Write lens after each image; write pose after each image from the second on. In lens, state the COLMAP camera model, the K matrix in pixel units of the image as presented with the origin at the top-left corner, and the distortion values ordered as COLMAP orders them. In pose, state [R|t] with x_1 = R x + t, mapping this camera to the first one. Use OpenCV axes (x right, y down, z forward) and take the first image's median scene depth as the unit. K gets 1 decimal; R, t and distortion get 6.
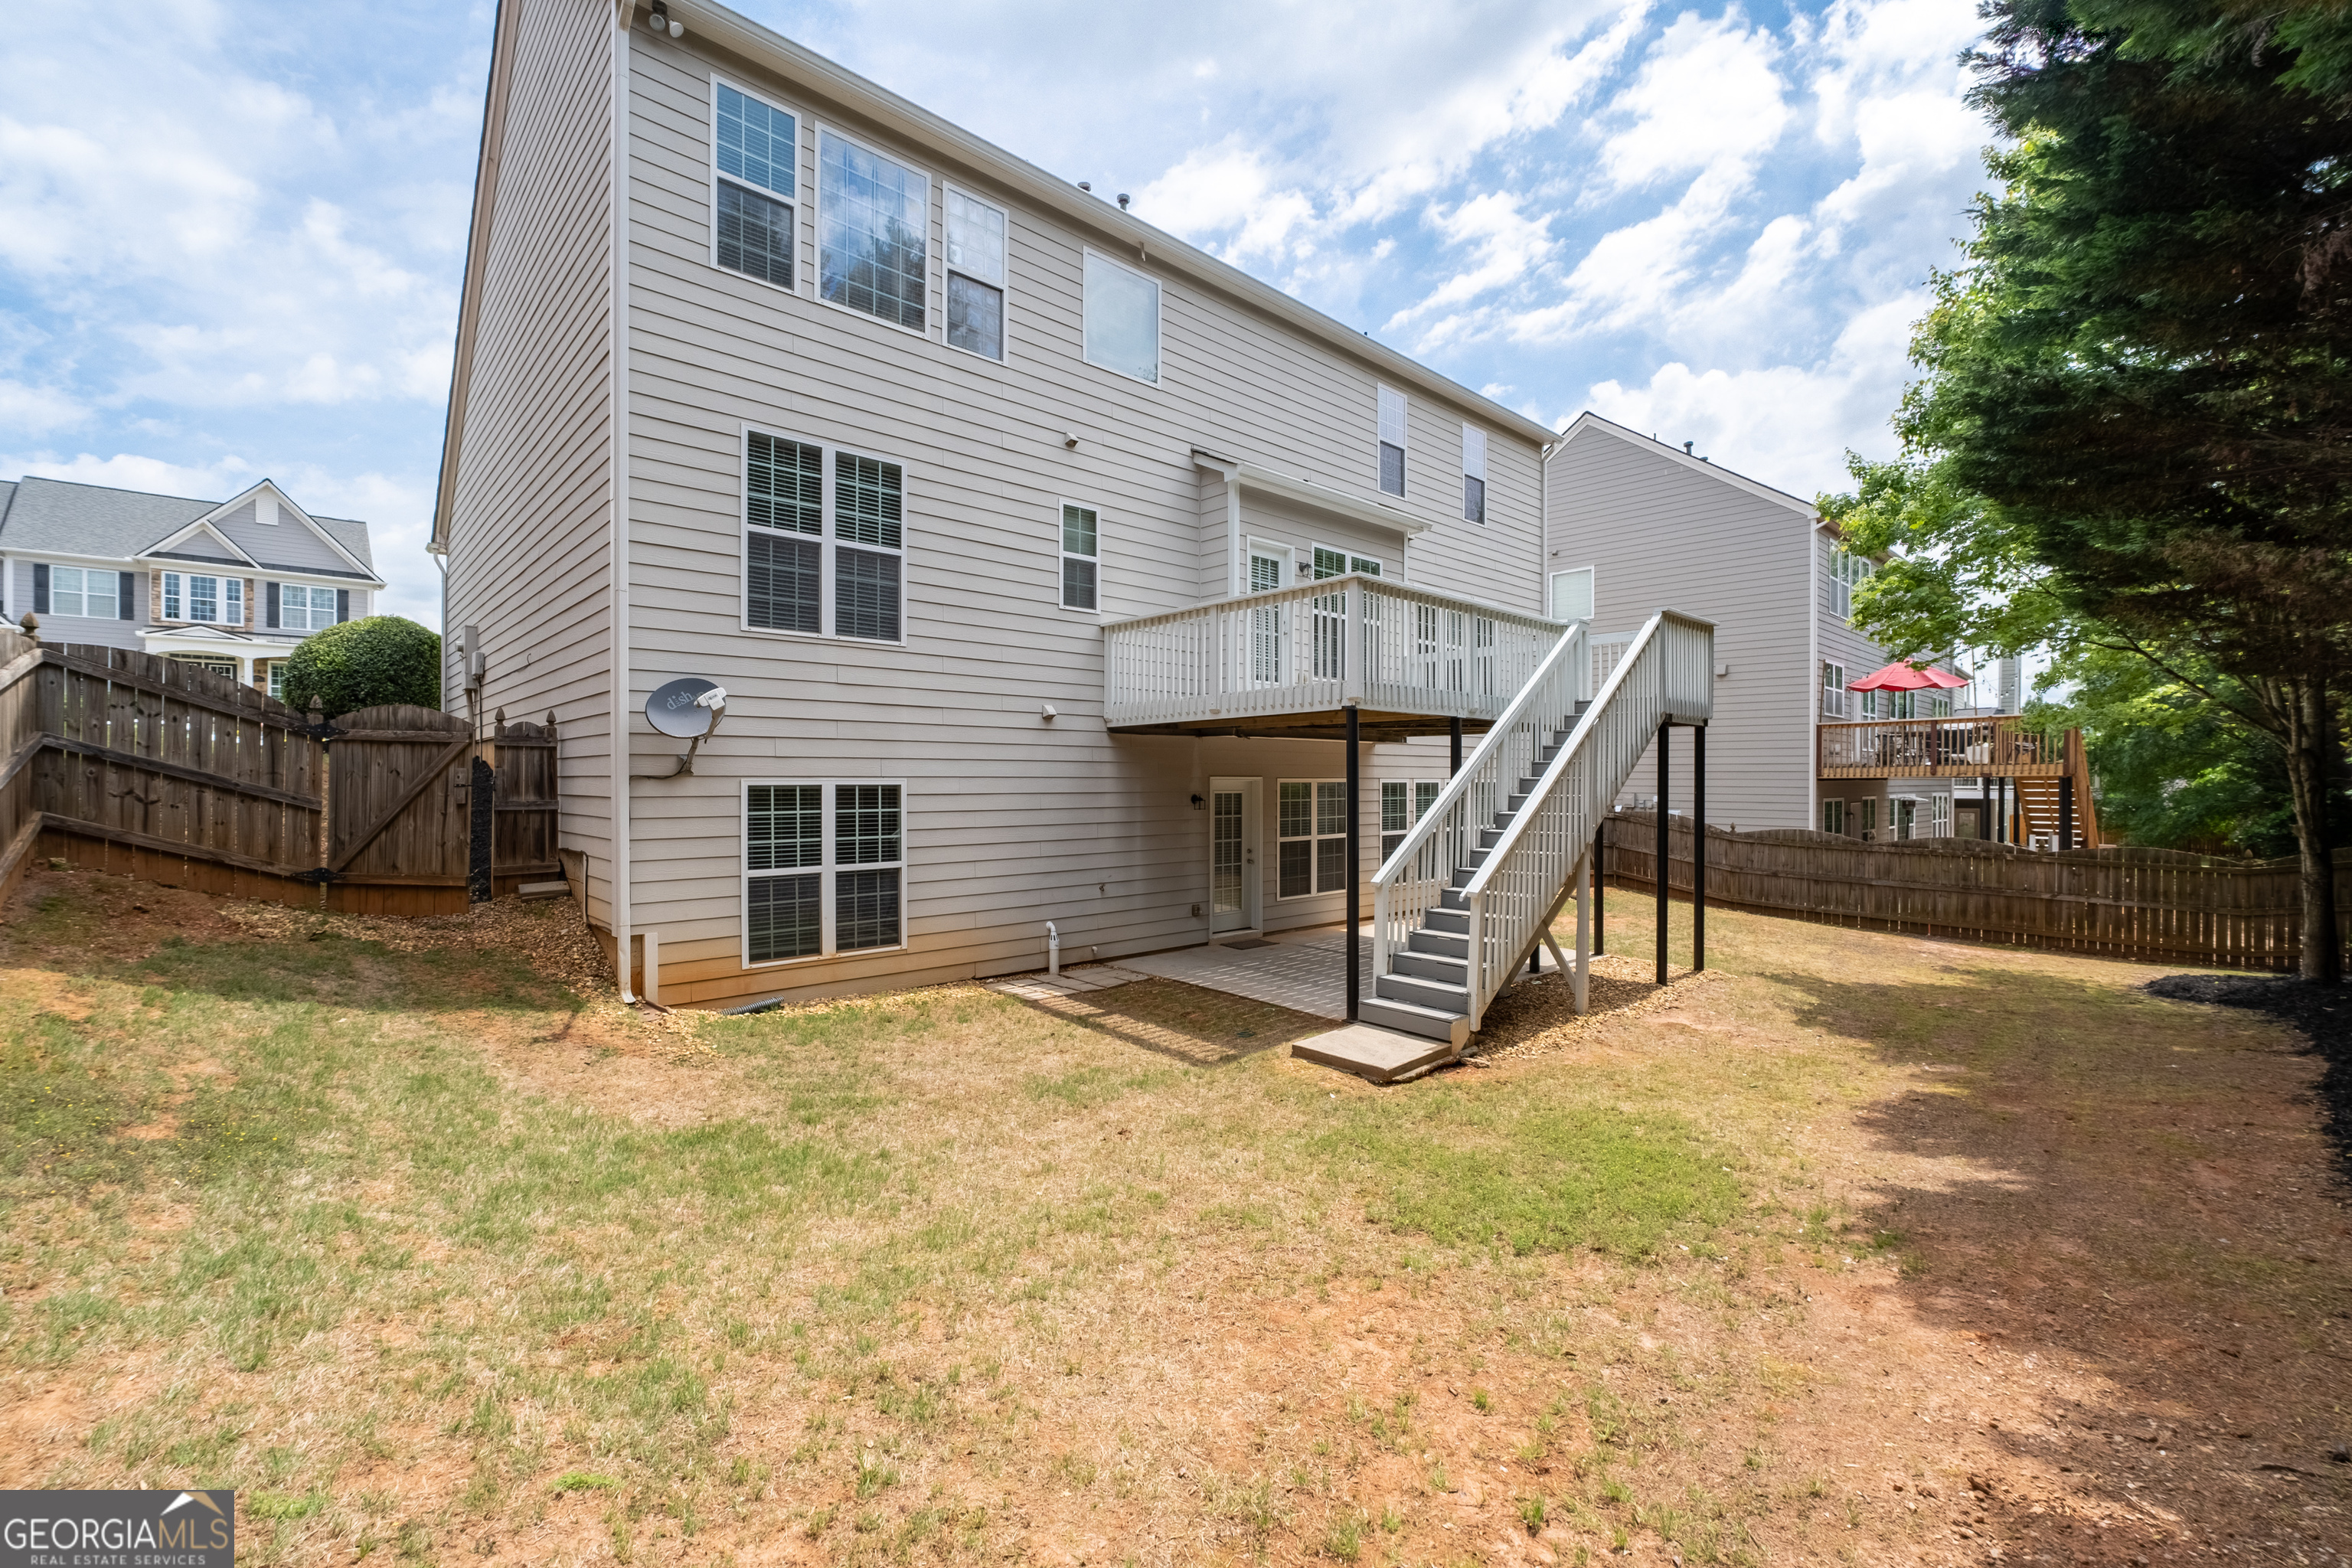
lens RADIAL K [[980.3, 0, 1175.8], [0, 980.3, 778.2], [0, 0, 1]] dist [-0.000042, 0.000059]
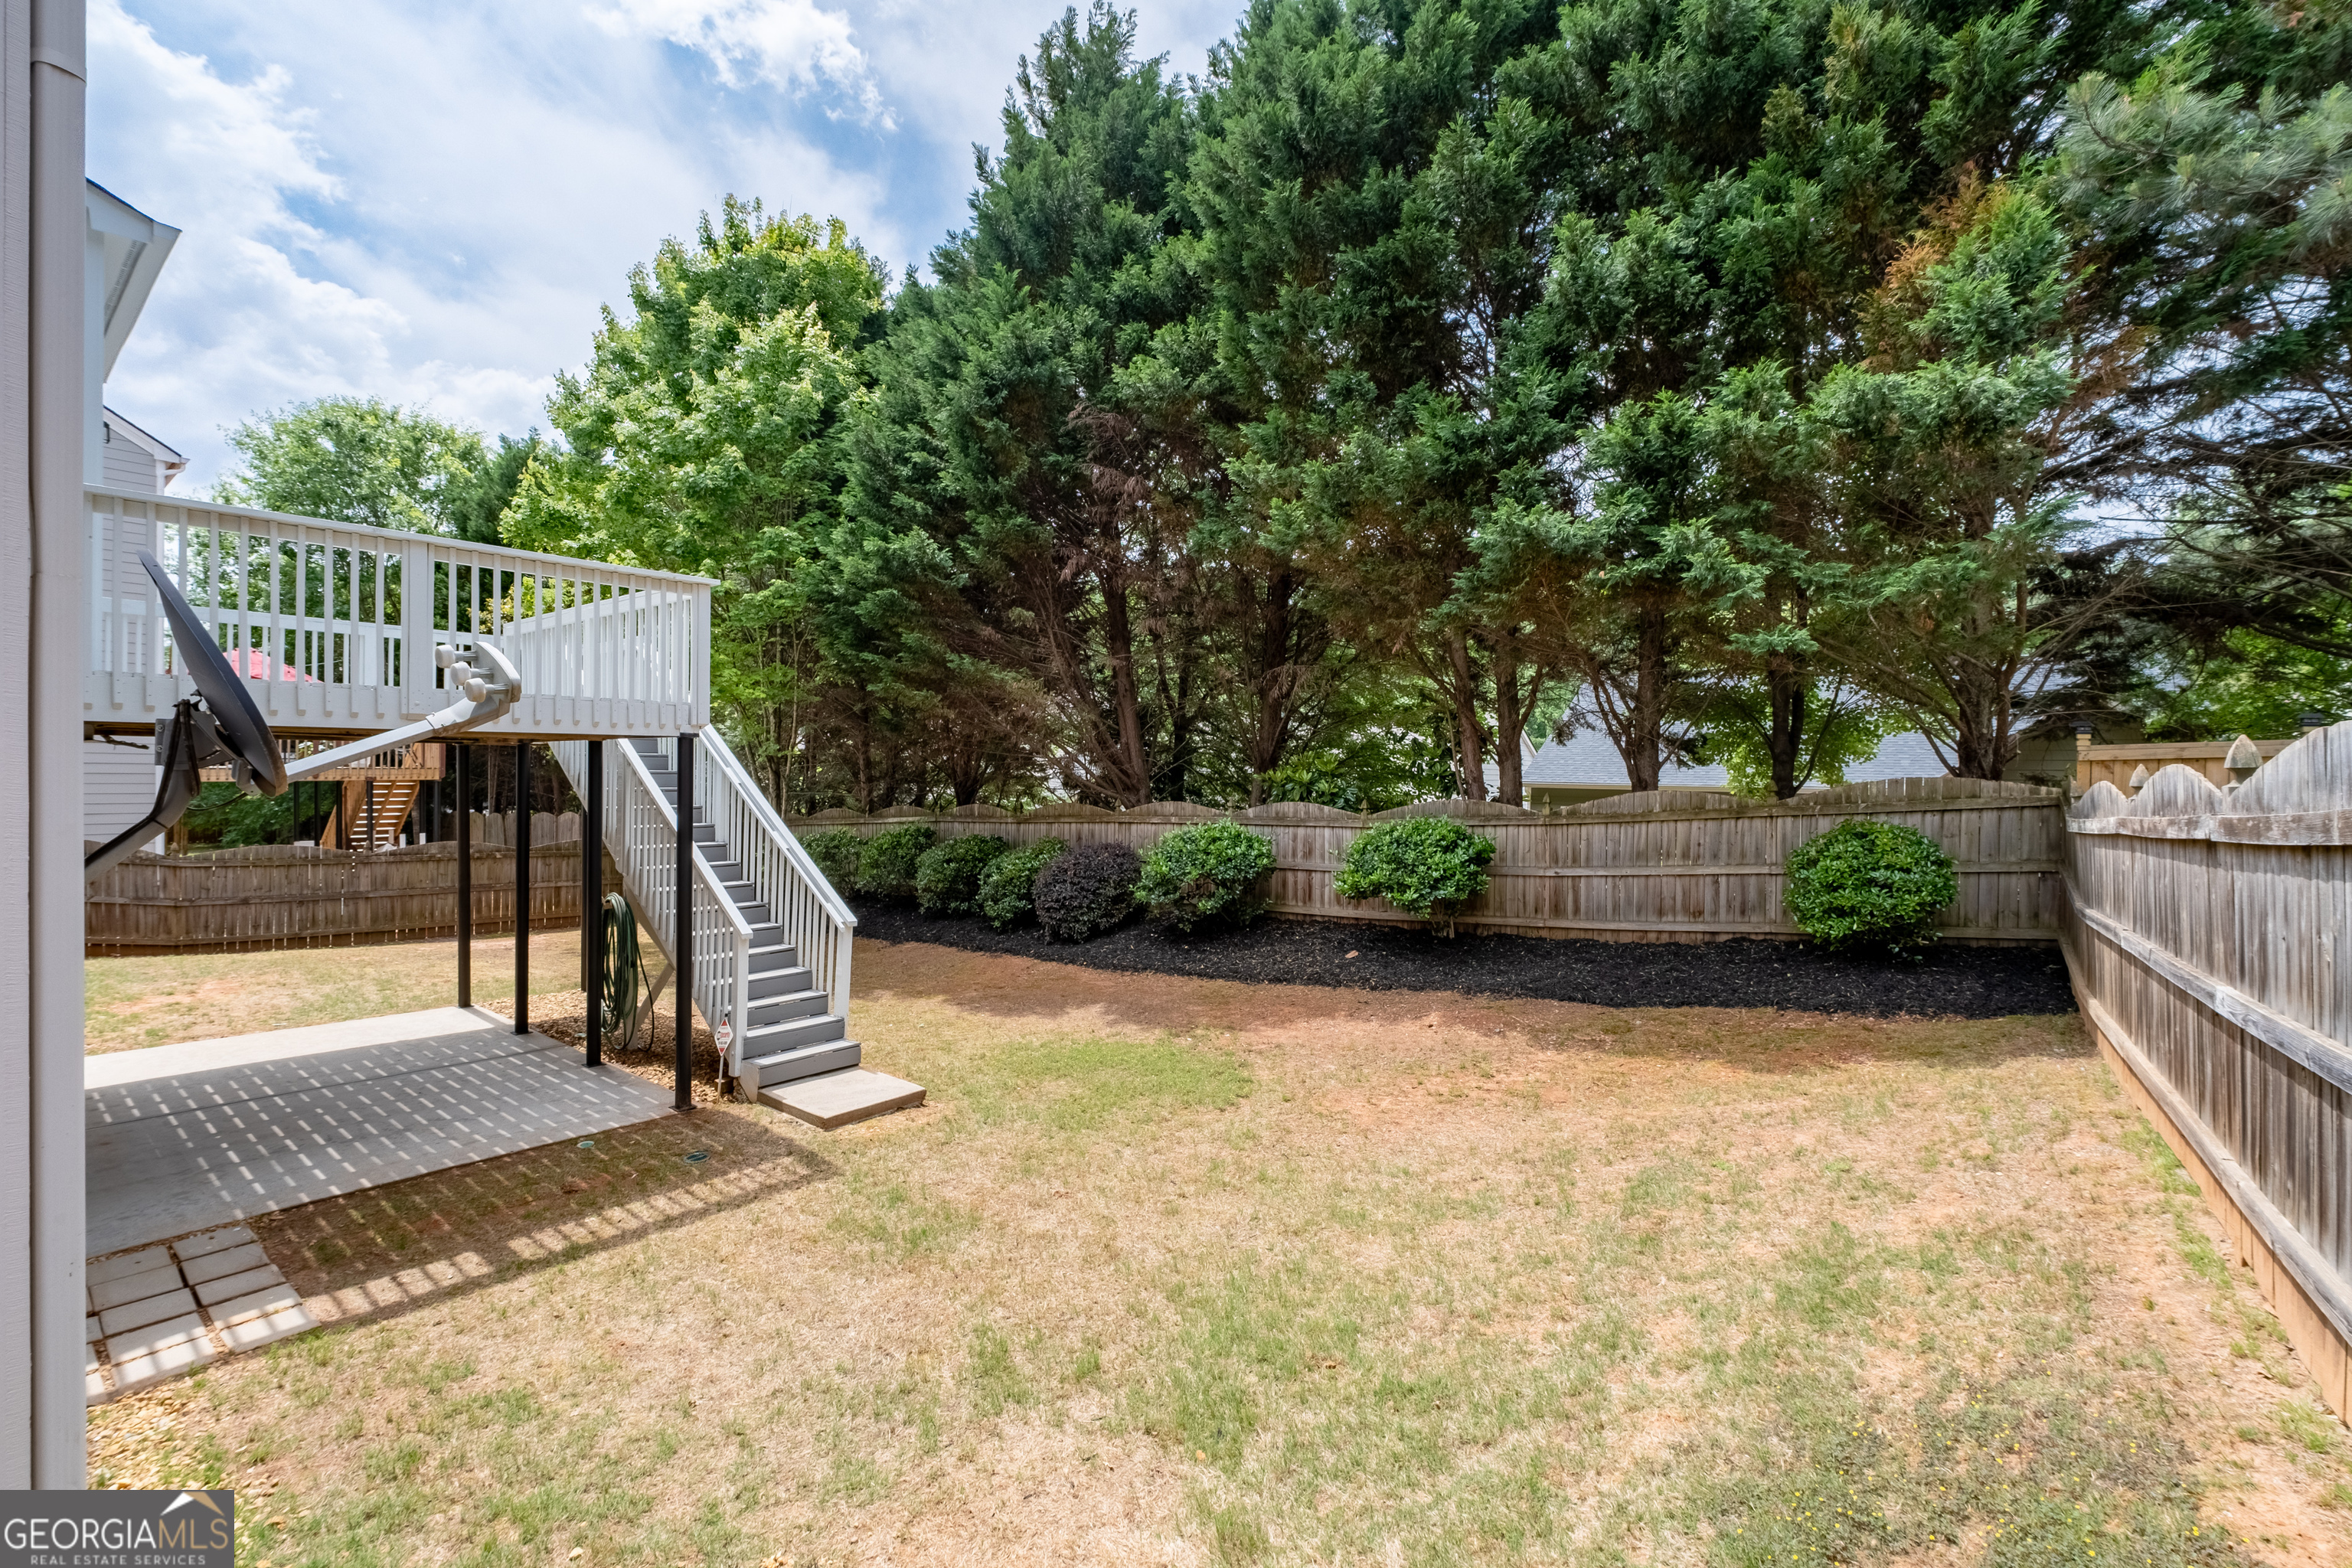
lens RADIAL K [[991.3, 0, 1176.0], [0, 991.3, 784.0], [0, 0, 1]] dist [-0.002090, -0.000177]
pose [[-0.179022, 0.000243, 0.983845, -0.708226], [-0.011249, 0.999934, -0.002294, -0.030875], [-0.983781, -0.011478, -0.179008, 0.726065]]
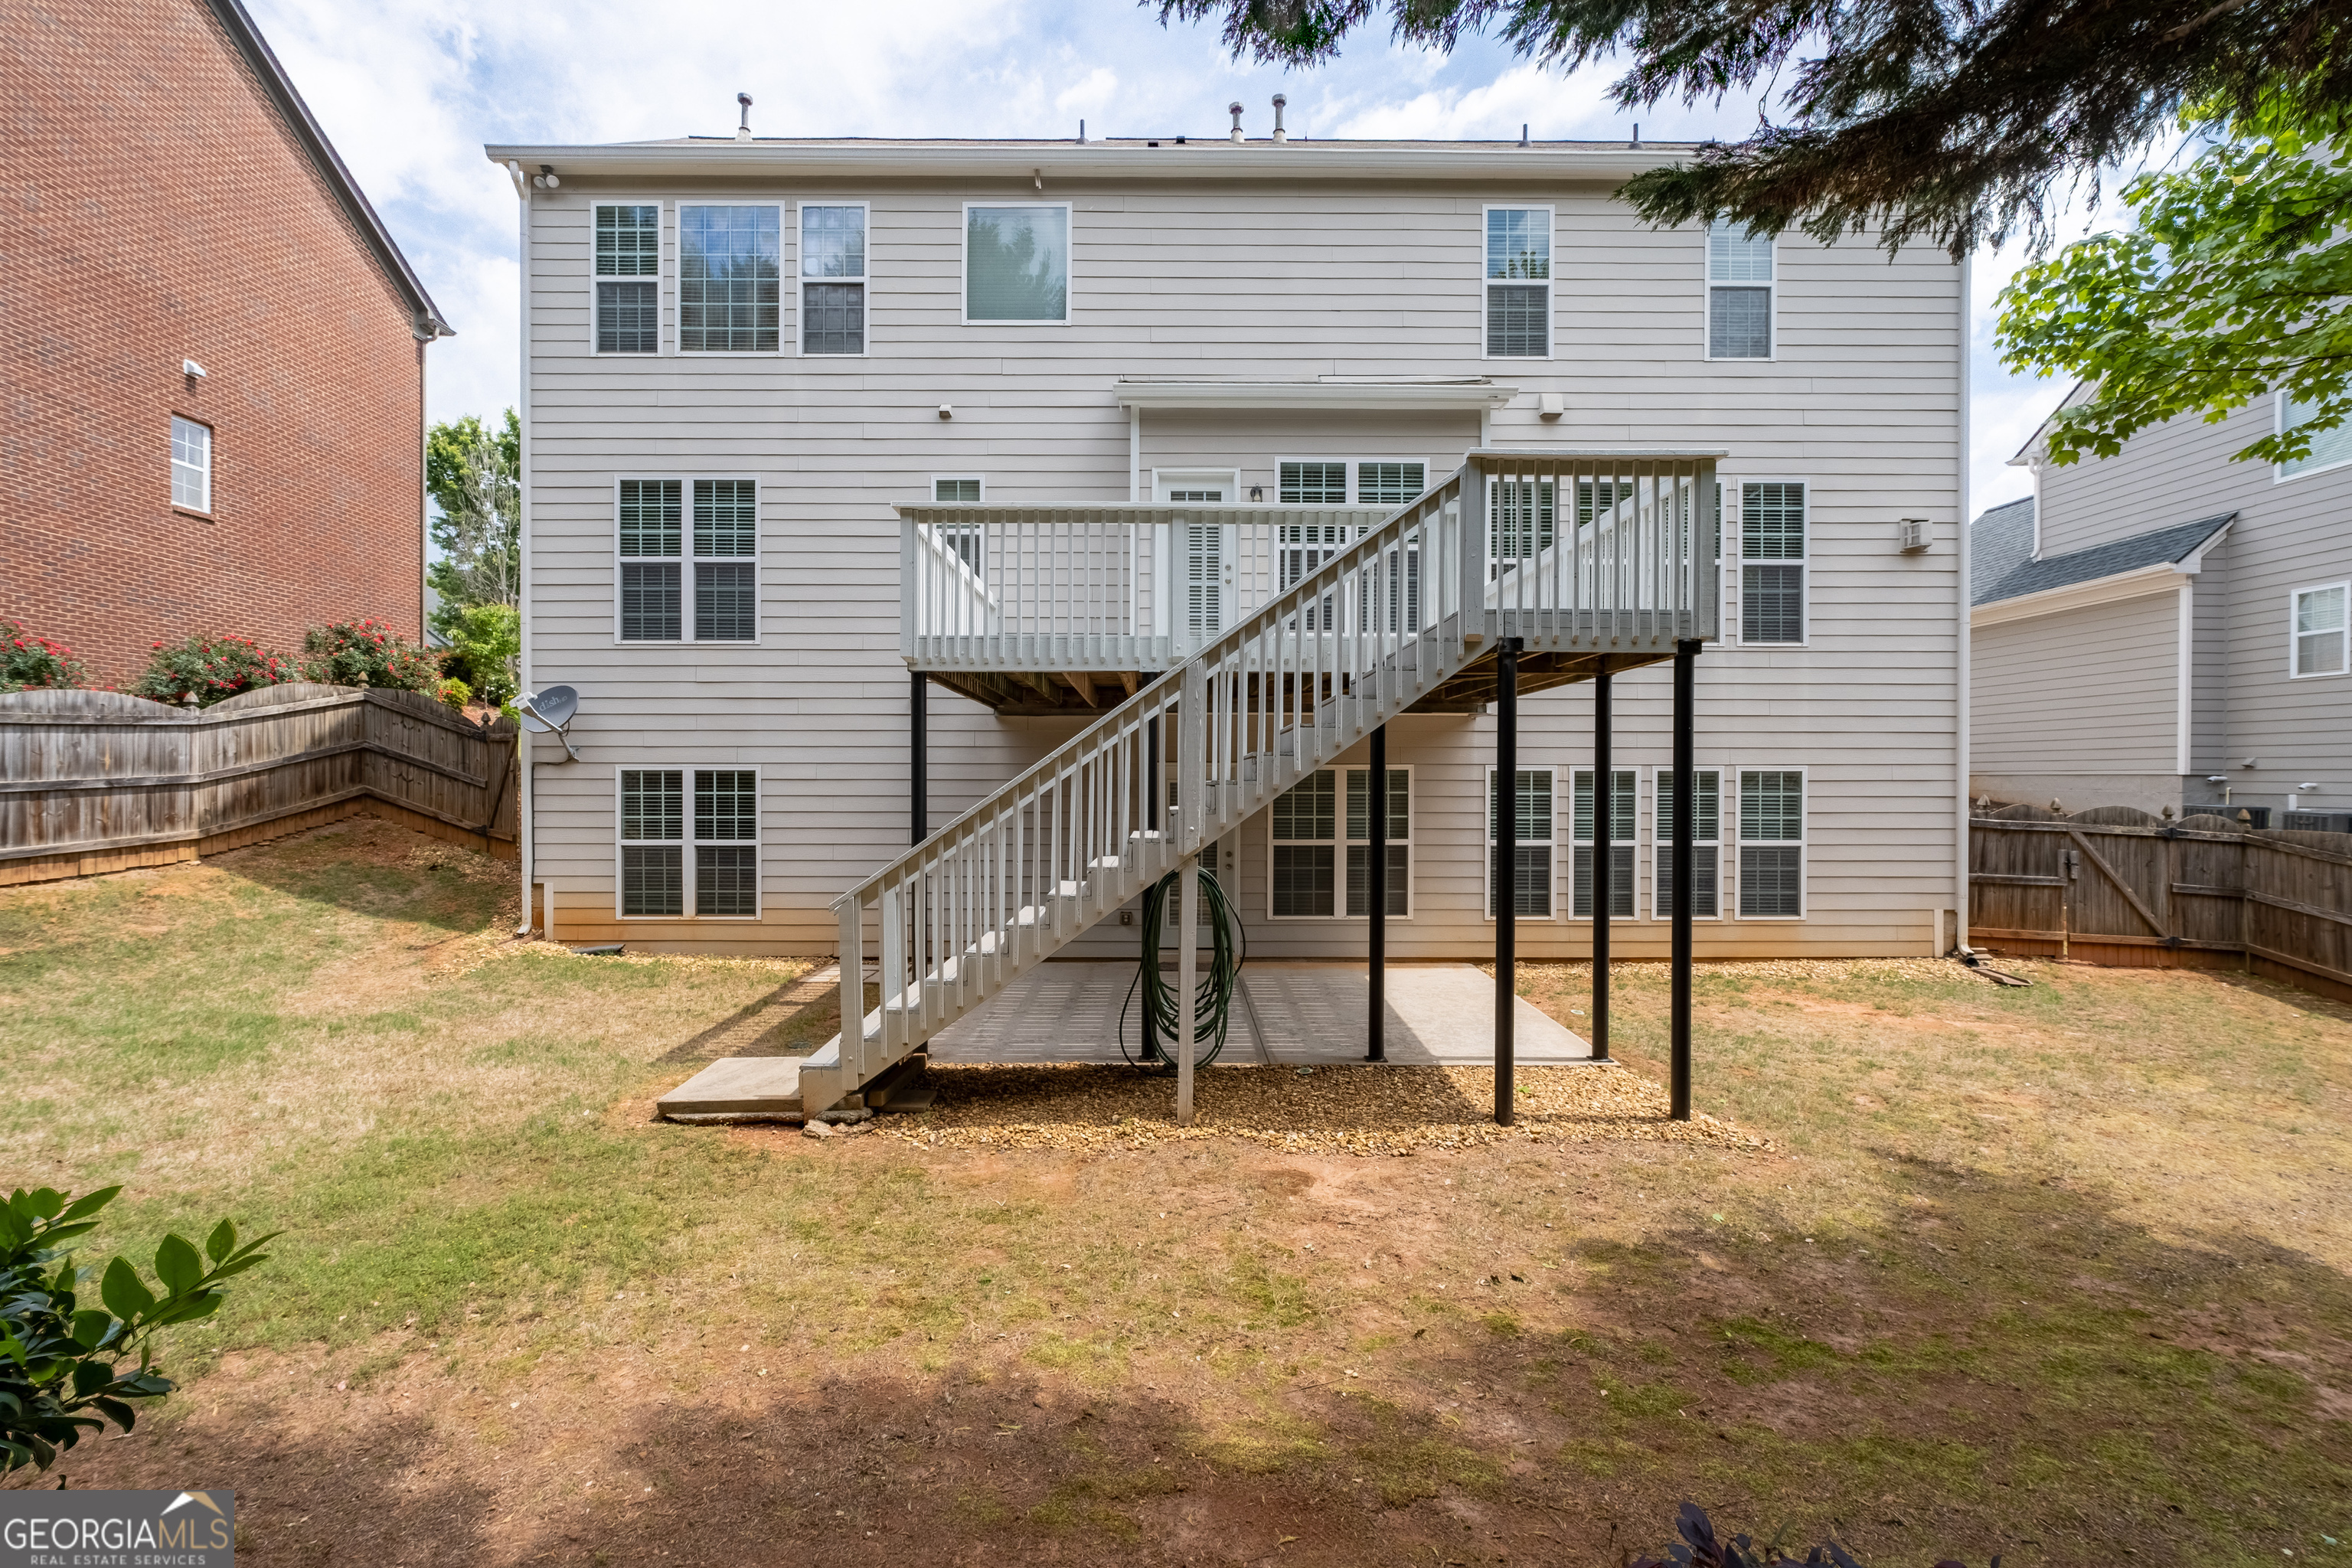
lens RADIAL K [[991.3, 0, 1176.0], [0, 991.3, 784.0], [0, 0, 1]] dist [-0.002090, -0.000177]
pose [[0.736338, 0.003093, -0.676607, 0.869729], [-0.000049, 0.999990, 0.004518, 0.018052], [0.676614, -0.003294, 0.736331, 0.532158]]
